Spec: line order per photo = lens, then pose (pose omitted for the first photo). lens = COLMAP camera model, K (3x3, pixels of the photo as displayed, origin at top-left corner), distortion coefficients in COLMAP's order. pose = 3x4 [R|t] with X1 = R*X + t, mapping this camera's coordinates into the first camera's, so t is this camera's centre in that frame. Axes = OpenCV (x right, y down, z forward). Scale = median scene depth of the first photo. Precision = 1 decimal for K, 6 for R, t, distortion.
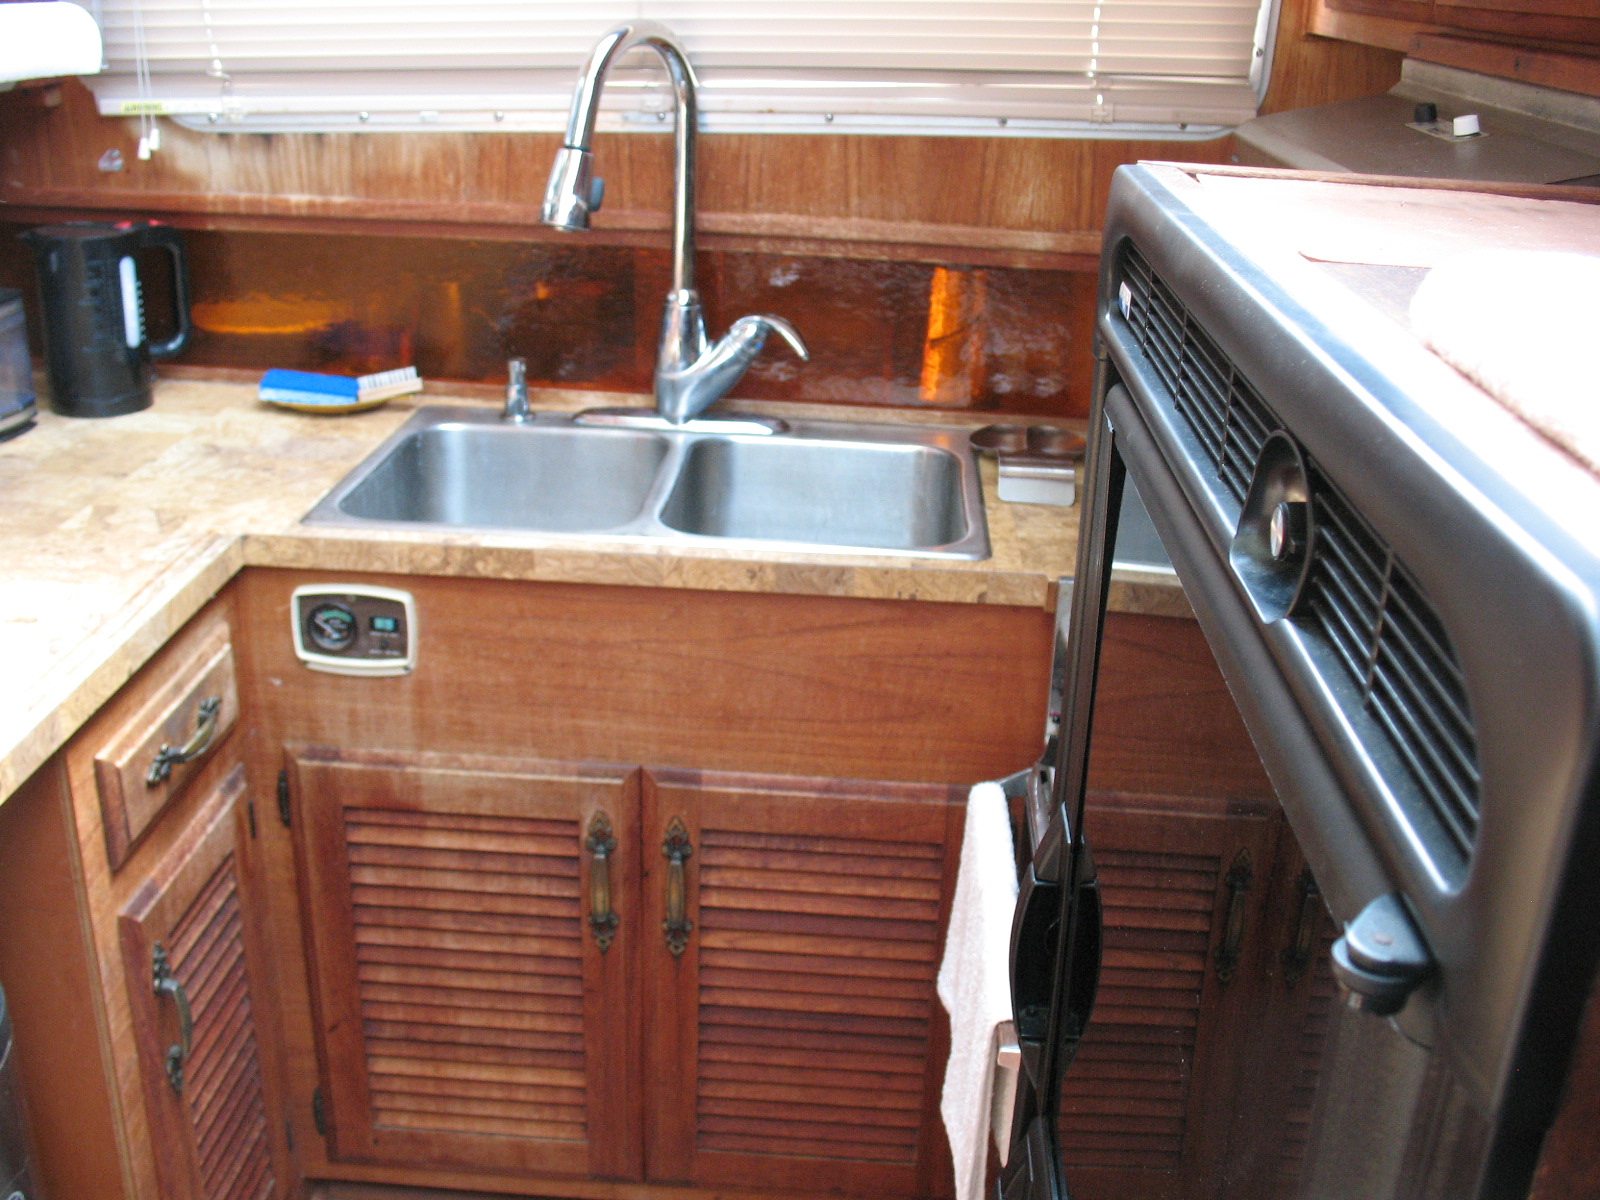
lens RADIAL K [[1641.5, 0, 794.2], [0, 1641.5, 612.7], [0, 0, 1]] dist [-0.191621, 0.216526]
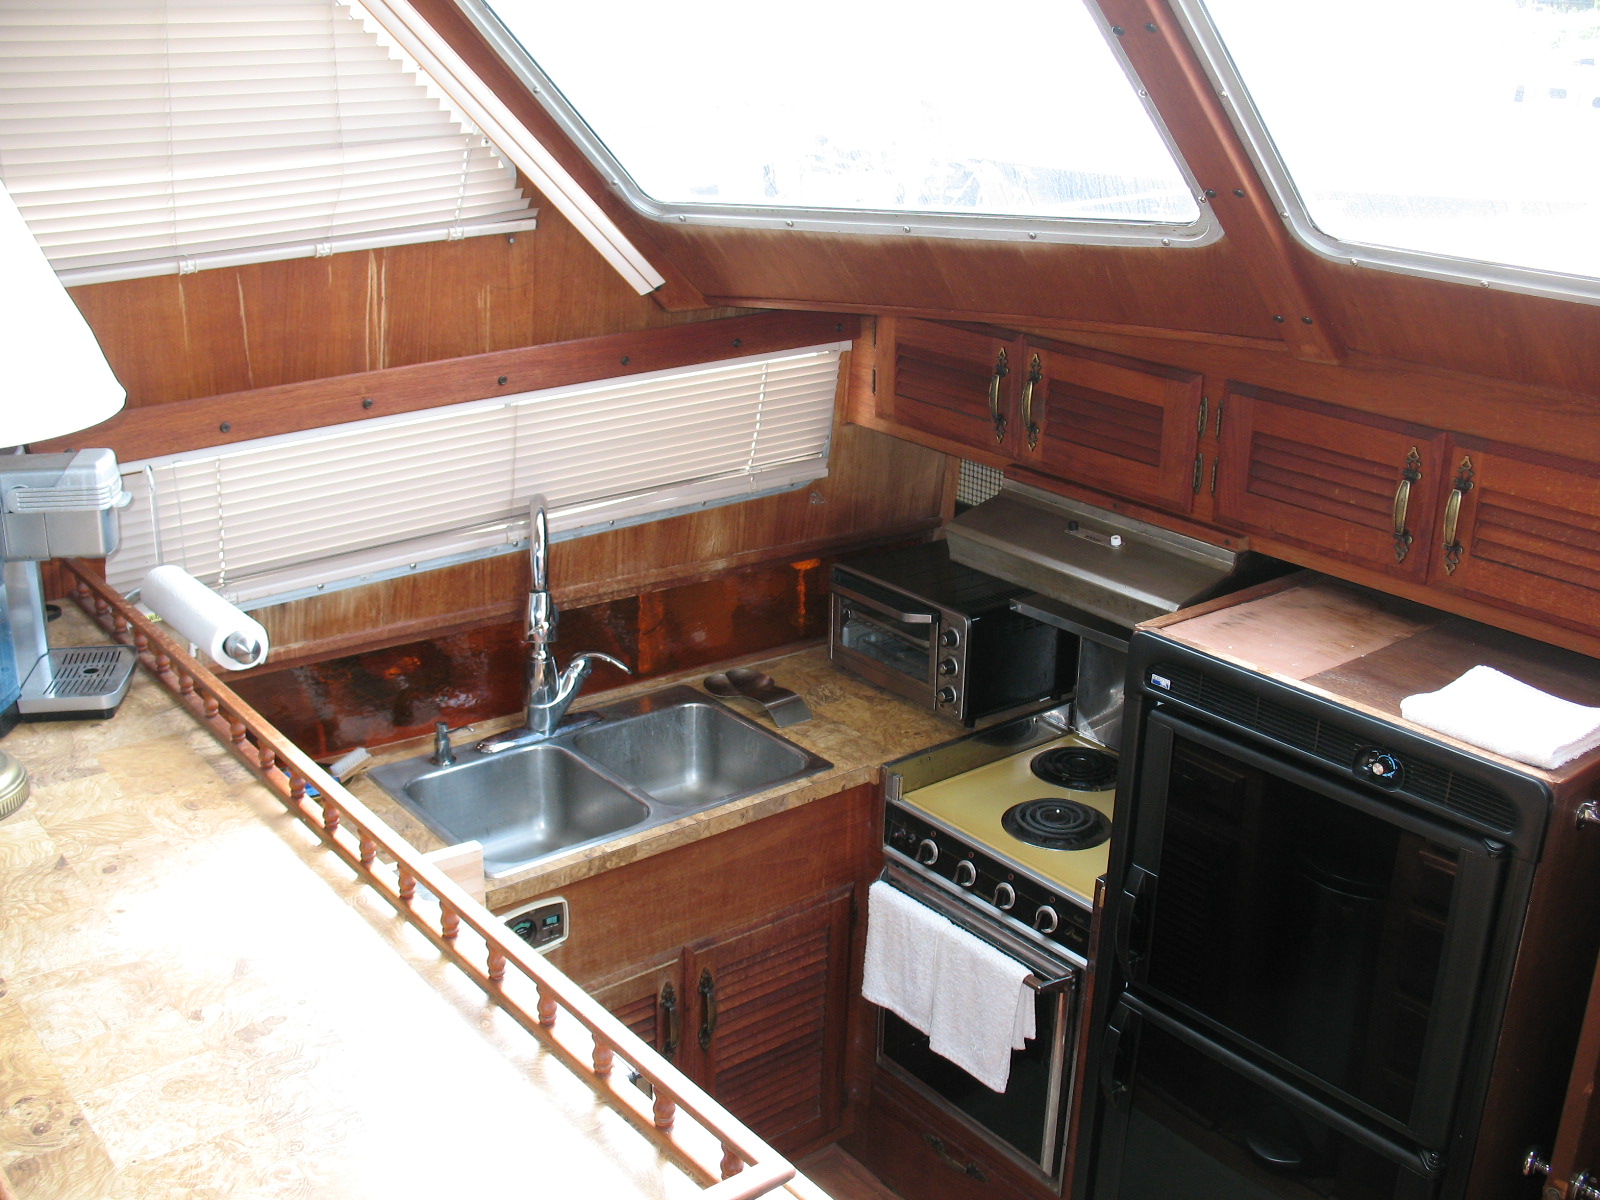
lens RADIAL K [[1641.5, 0, 794.2], [0, 1641.5, 612.7], [0, 0, 1]] dist [-0.191621, 0.216526]
pose [[0.747069, -0.246055, 0.617531, -0.841341], [0.255934, 0.963826, 0.074416, -0.290295], [-0.613503, 0.102453, 0.783018, -0.347152]]
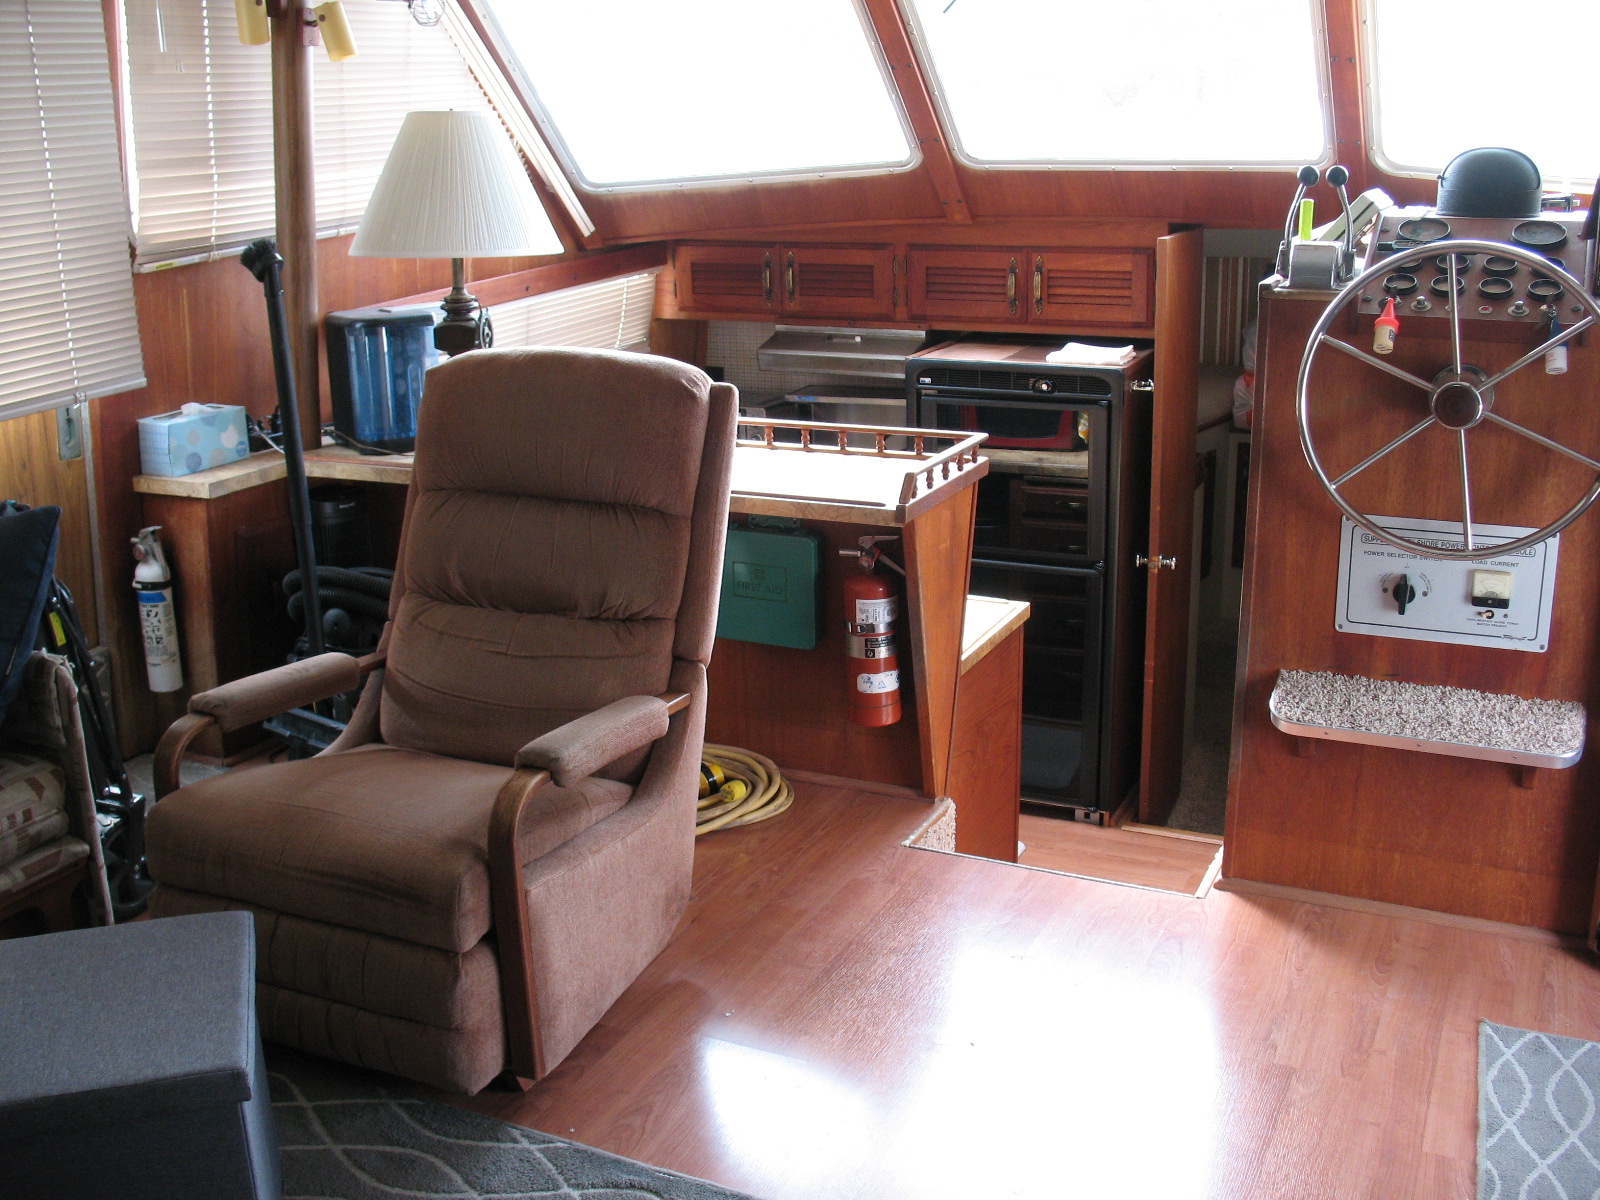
lens RADIAL K [[1641.5, 0, 794.2], [0, 1641.5, 612.7], [0, 0, 1]] dist [-0.191621, 0.216526]
pose [[0.379753, -0.312702, 0.870635, -2.241857], [0.385724, 0.908947, 0.158217, -0.230369], [-0.840835, 0.275742, 0.465792, -0.452959]]
